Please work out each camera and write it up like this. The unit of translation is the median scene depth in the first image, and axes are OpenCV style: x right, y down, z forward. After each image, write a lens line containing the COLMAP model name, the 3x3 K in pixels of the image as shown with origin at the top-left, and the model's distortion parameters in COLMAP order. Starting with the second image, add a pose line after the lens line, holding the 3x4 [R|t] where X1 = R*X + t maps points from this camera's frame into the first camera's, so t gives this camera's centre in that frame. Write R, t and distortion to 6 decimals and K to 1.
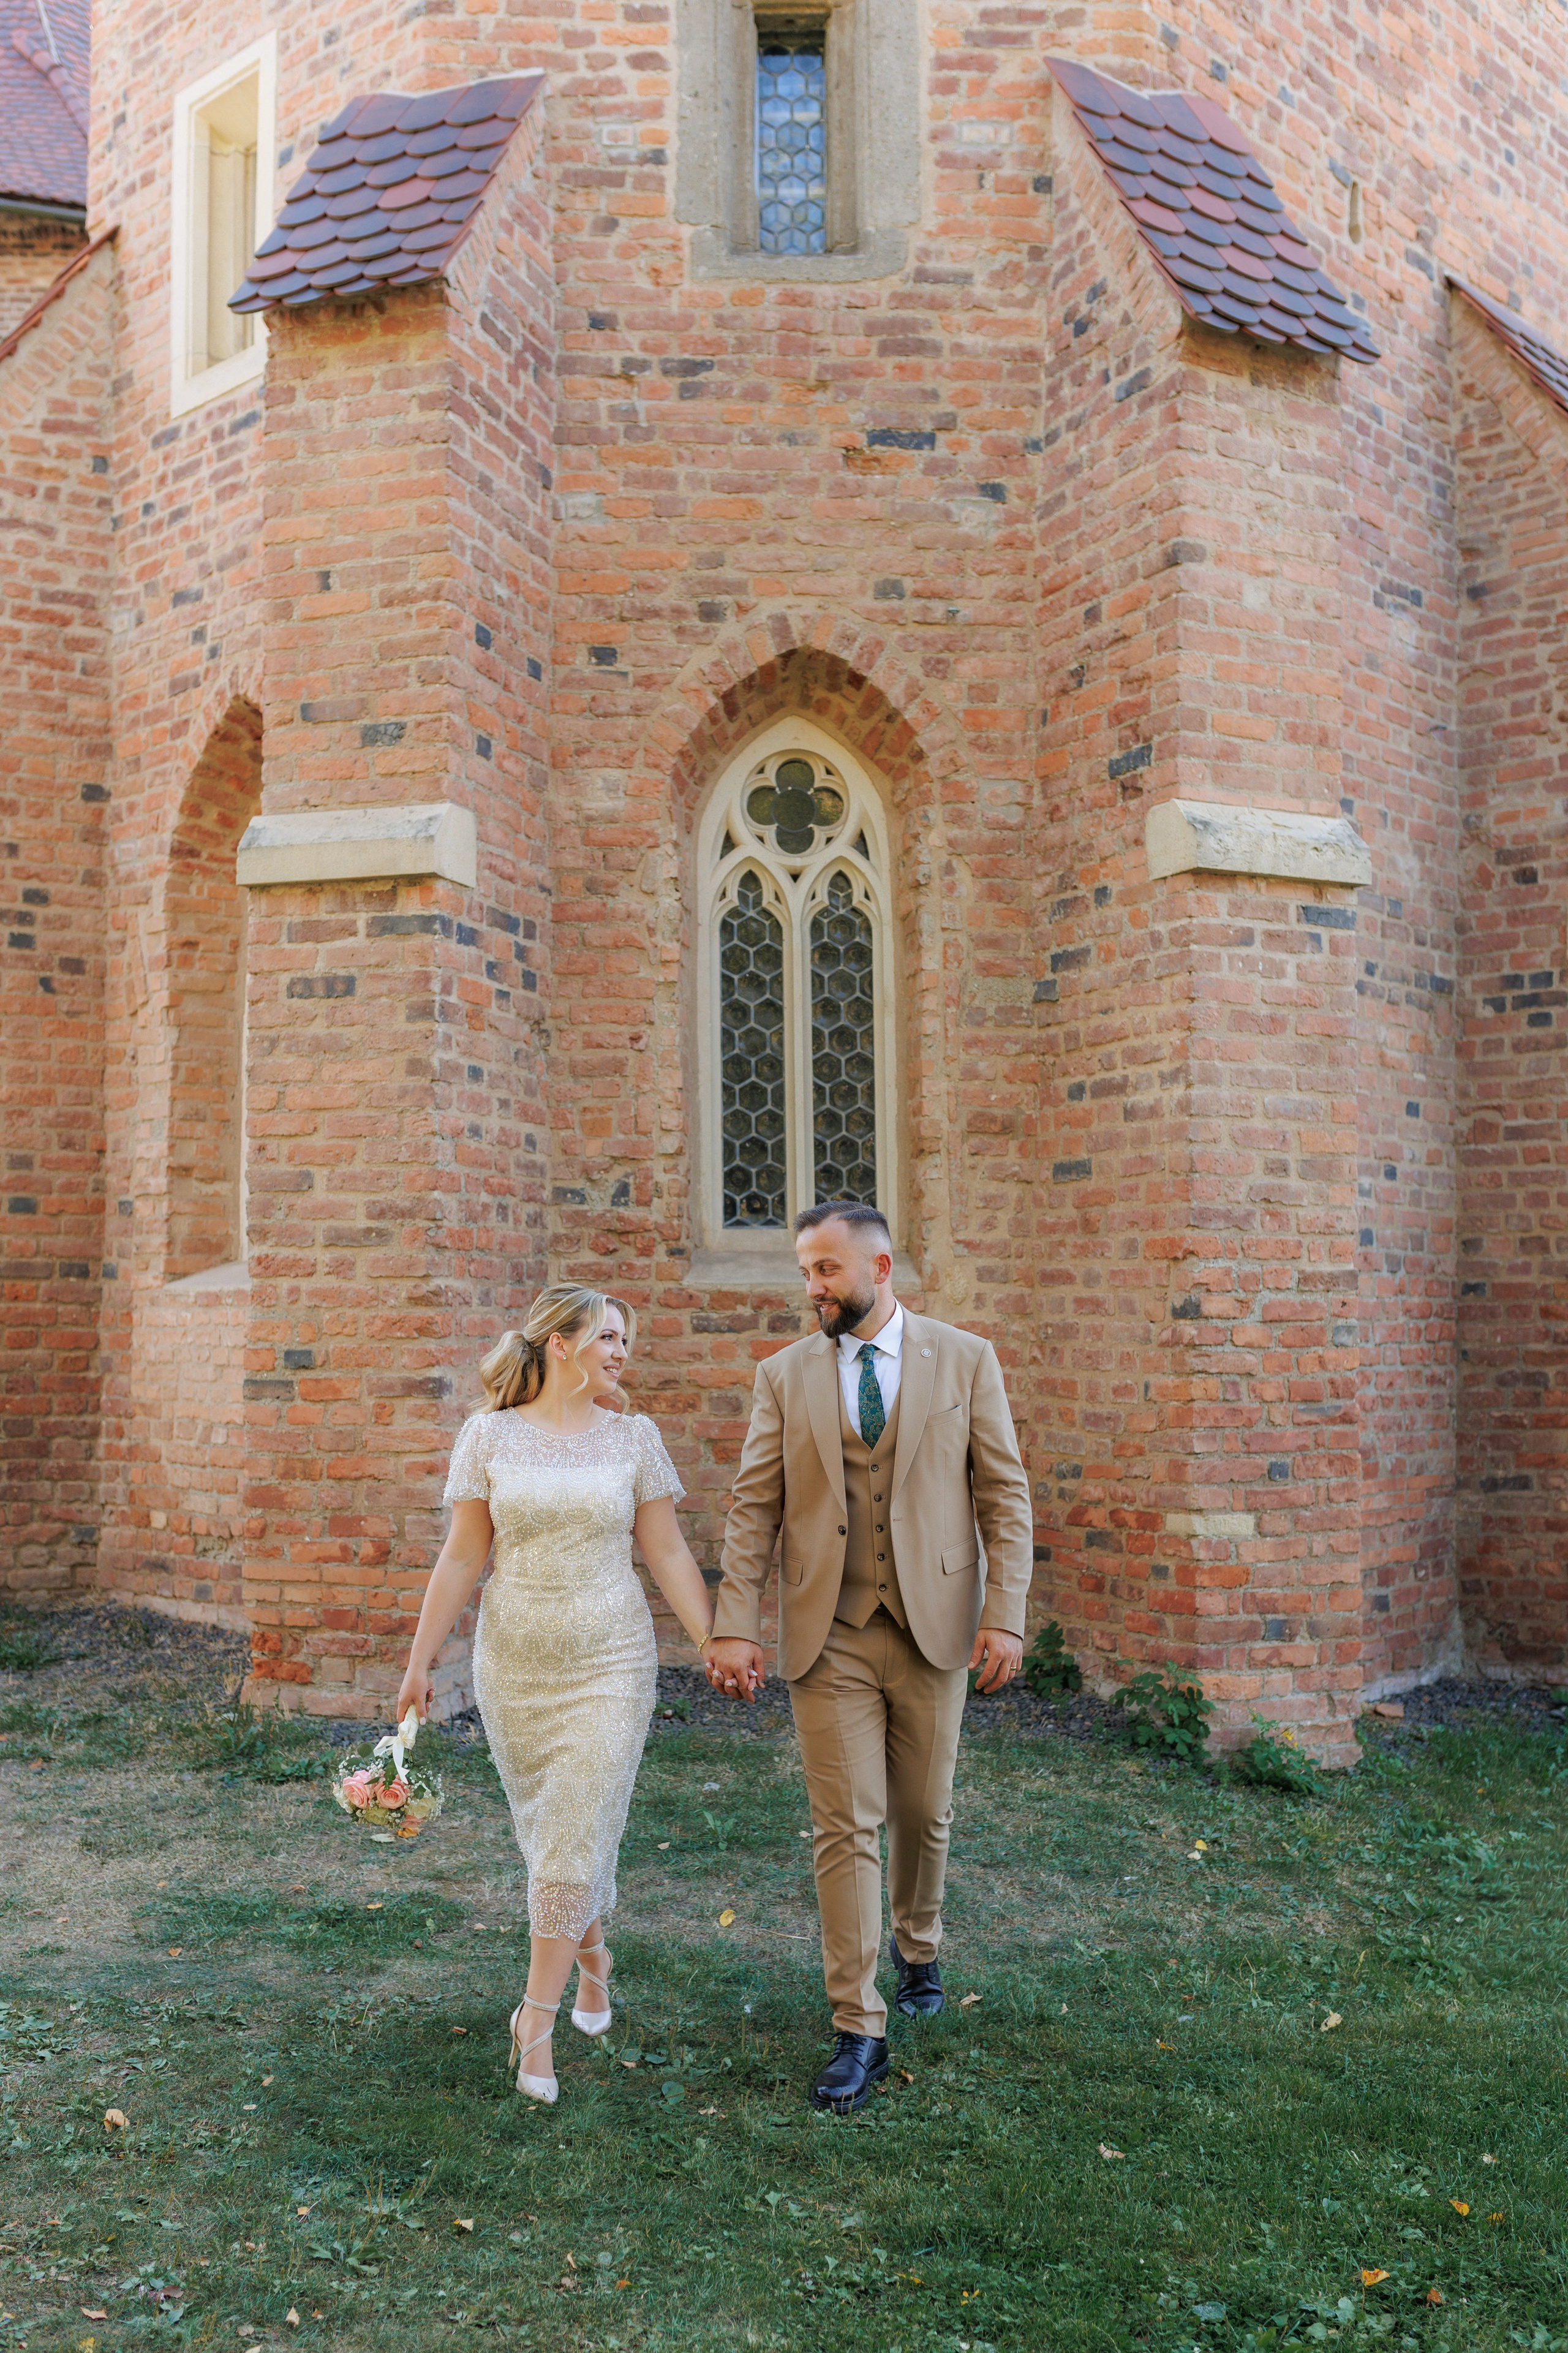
lens RADIAL K [[2275.1, 0, 783.0], [0, 2275.1, 1224.2], [0, 0, 1]] dist [0.004631, 0.002700]
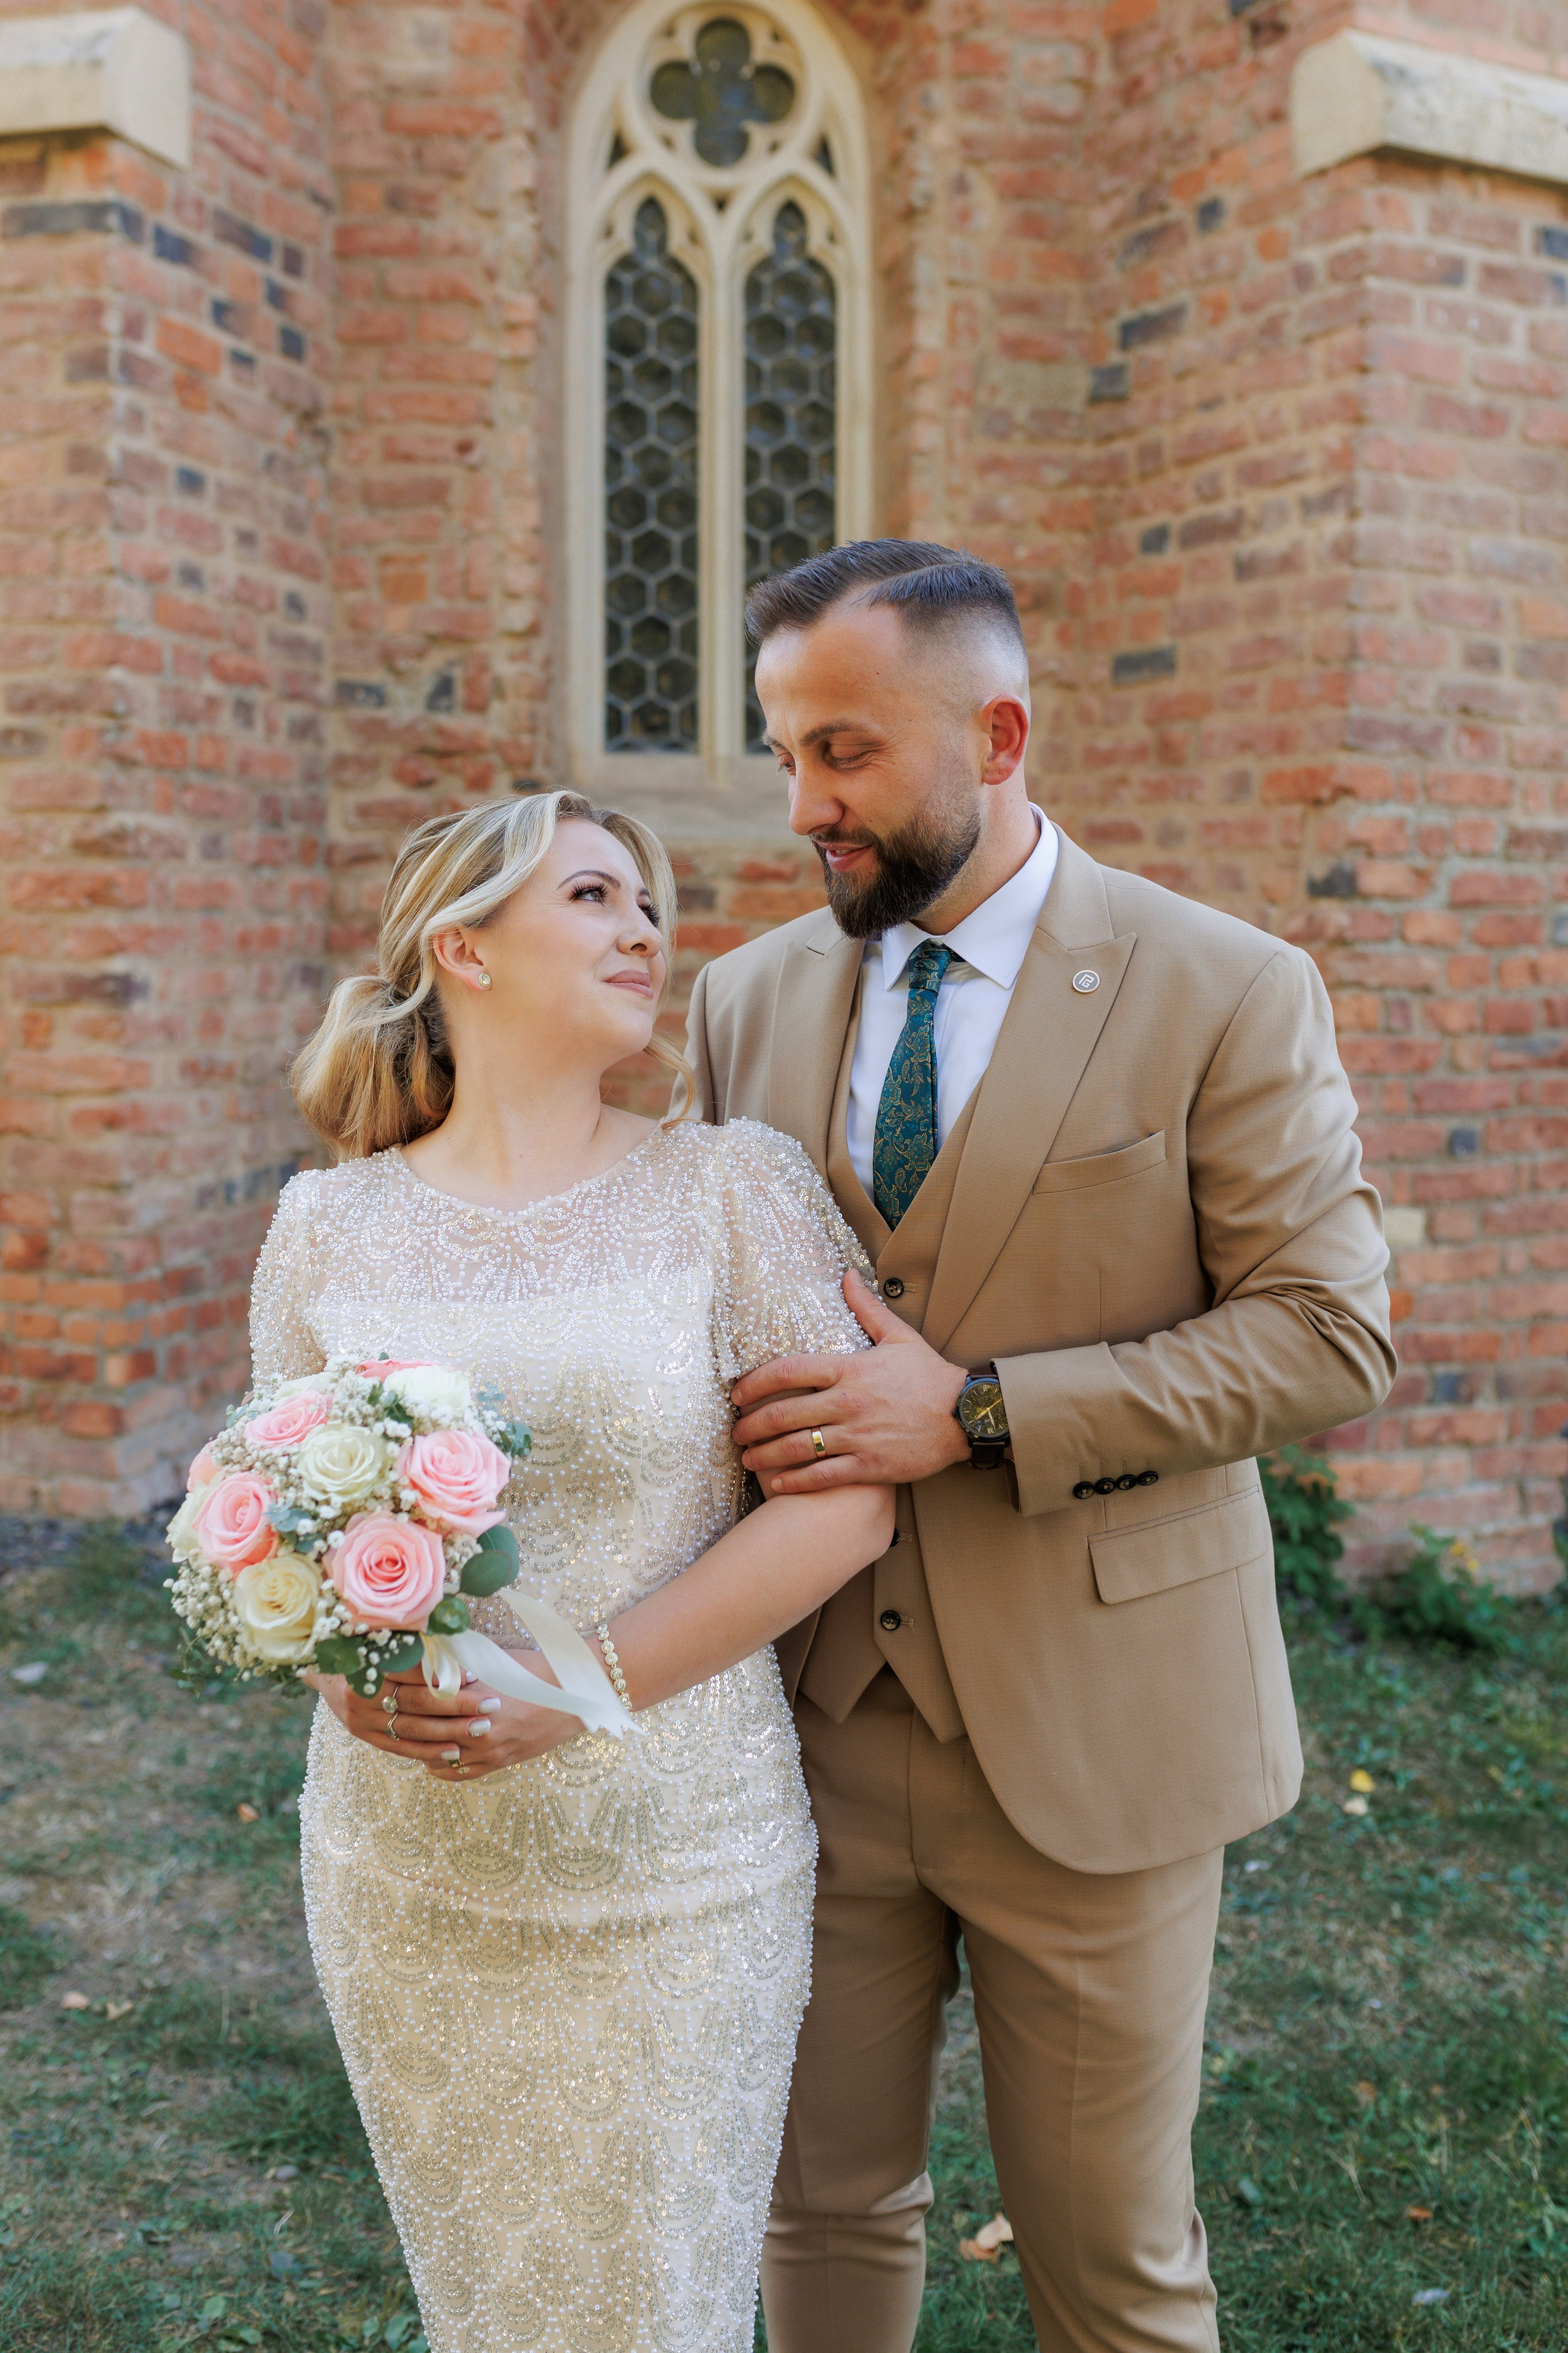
lens RADIAL K [[2344.1, 0, 763.0], [0, 2344.1, 1073.8], [0, 0, 1]] dist [0.003014, -0.002685]
pose [[0.999782, 0.015643, 0.013825, 0.012533], [-0.017064, 0.993842, 0.109488, 0.019698], [-0.012027, -0.109700, 0.993892, 0.326674]]
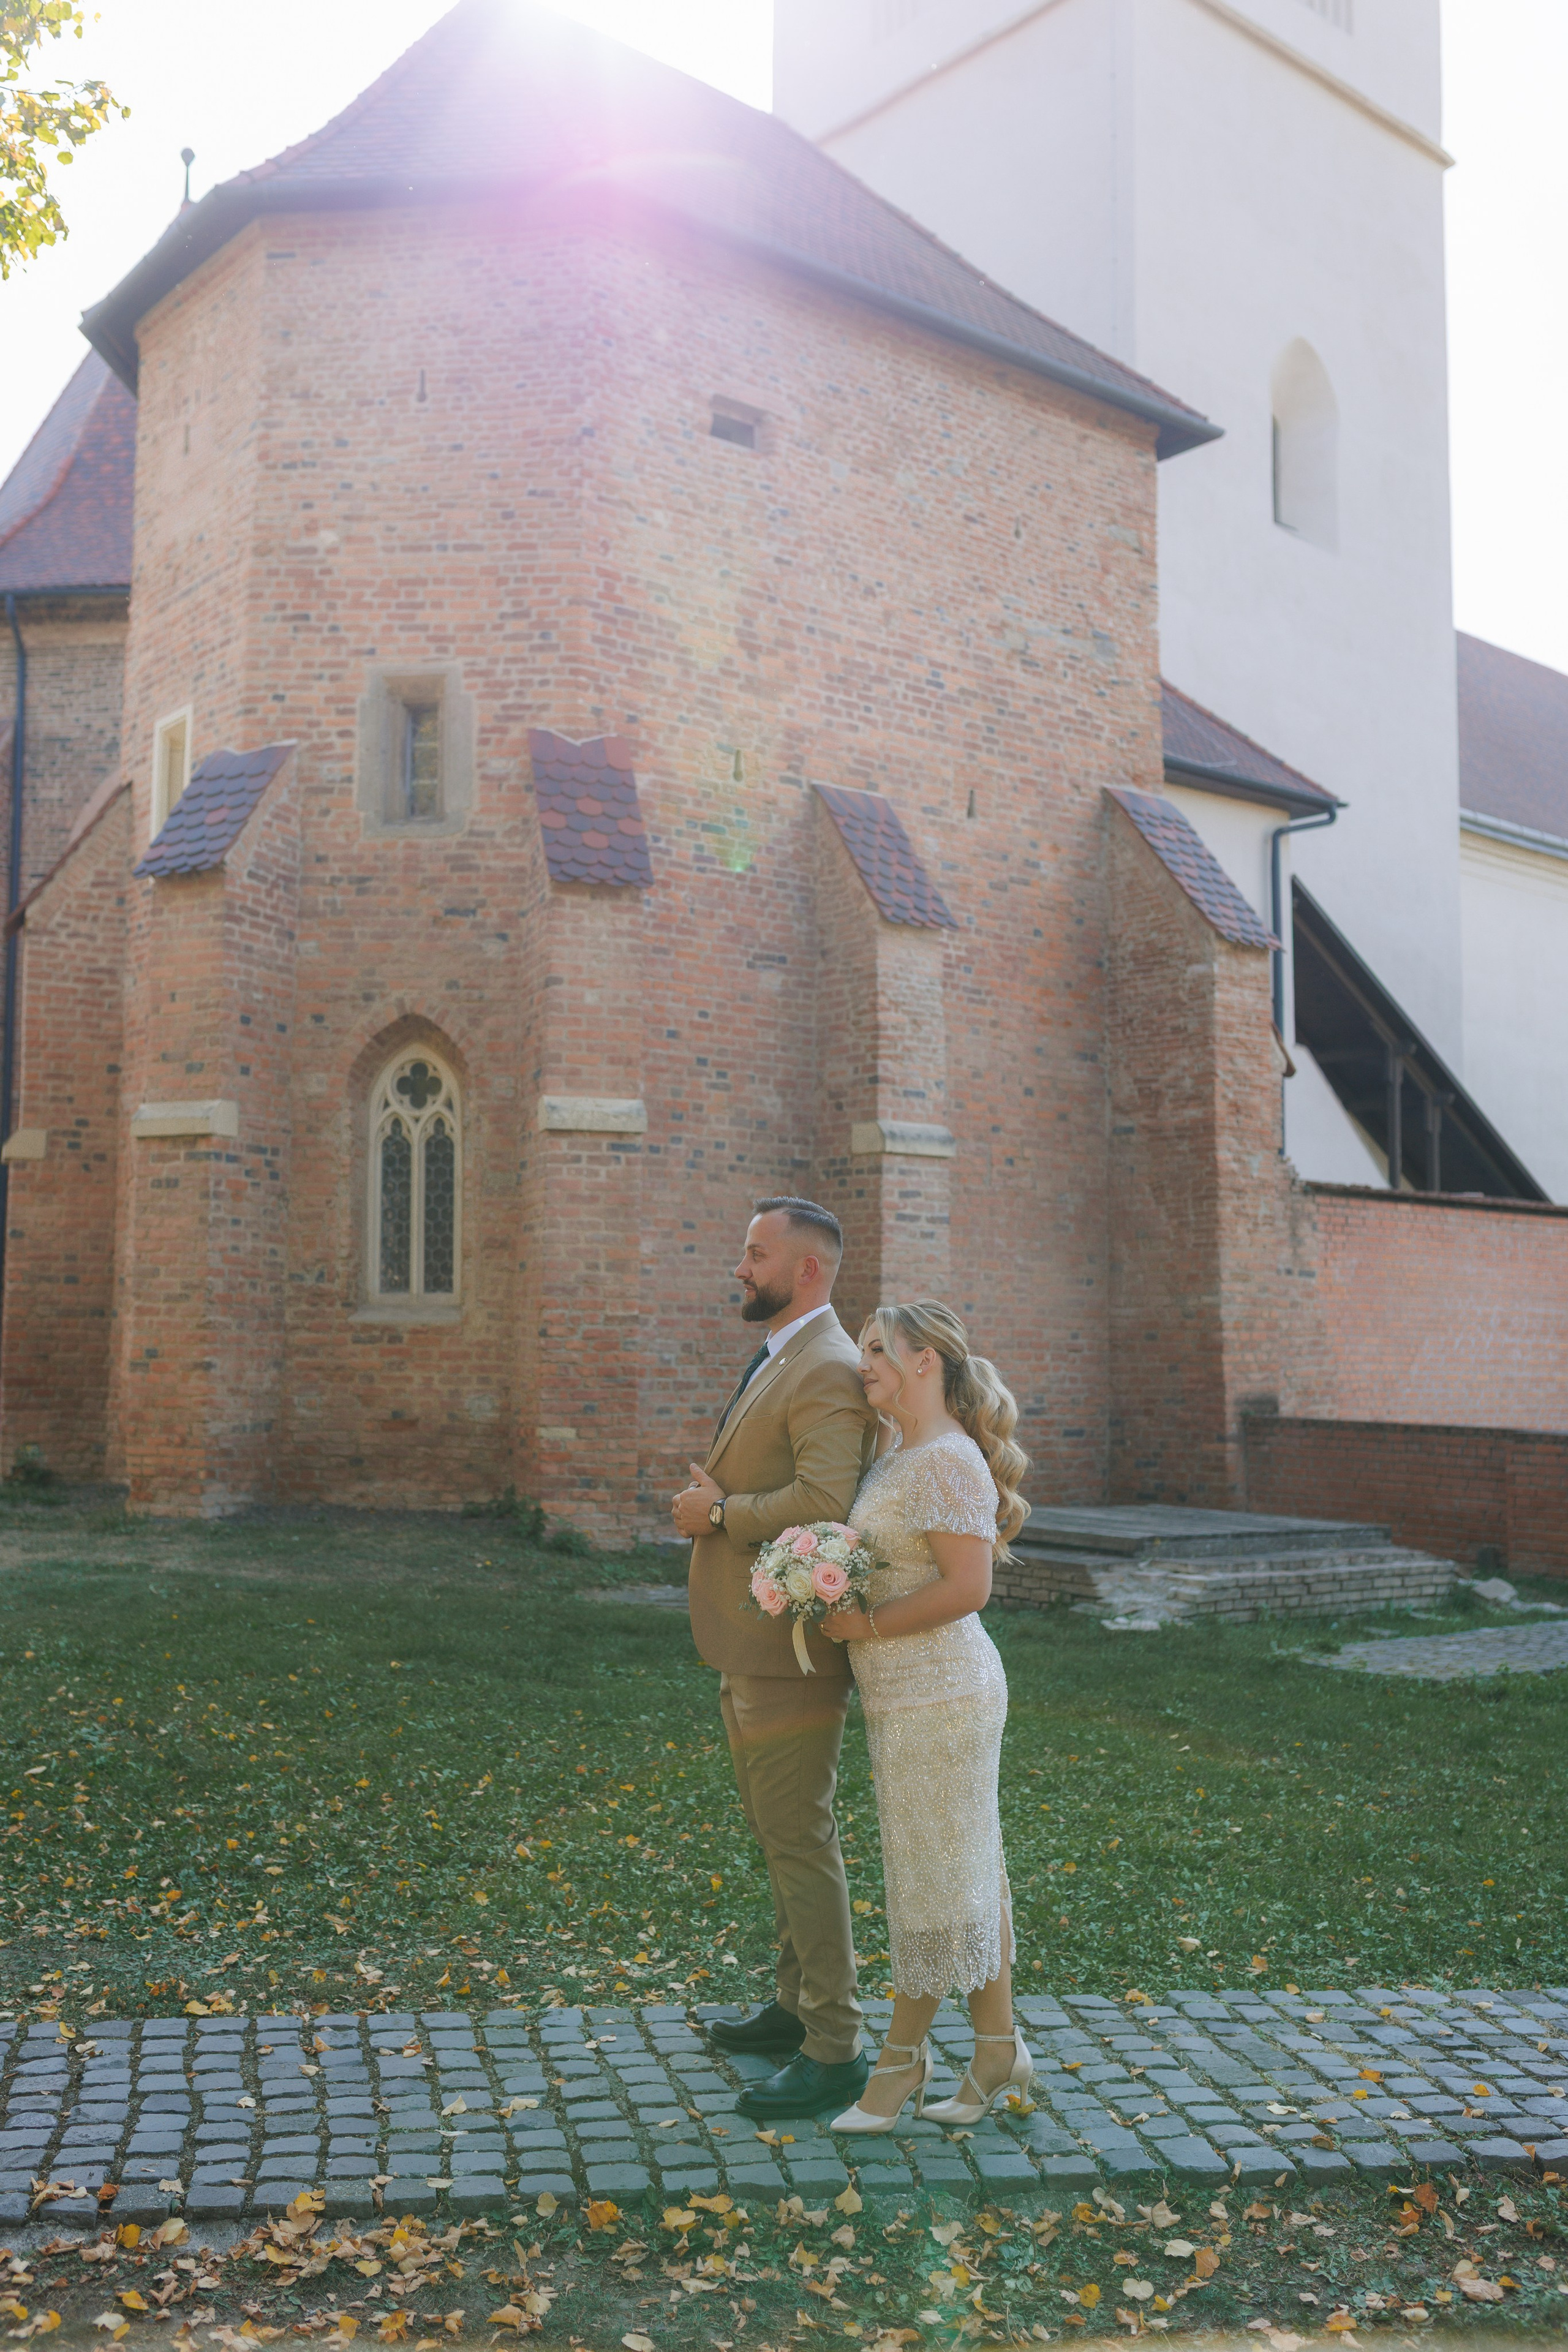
lens RADIAL K [[2165.7, 0, 787.1], [0, 2165.7, 1173.4], [0, 0, 1]] dist [0.004783, 0.003529]
pose [[0.992110, -0.003333, -0.125324, 0.602576], [-0.002732, 0.998835, -0.048187, -0.013409], [0.125339, 0.048149, 0.990945, -0.917974]]
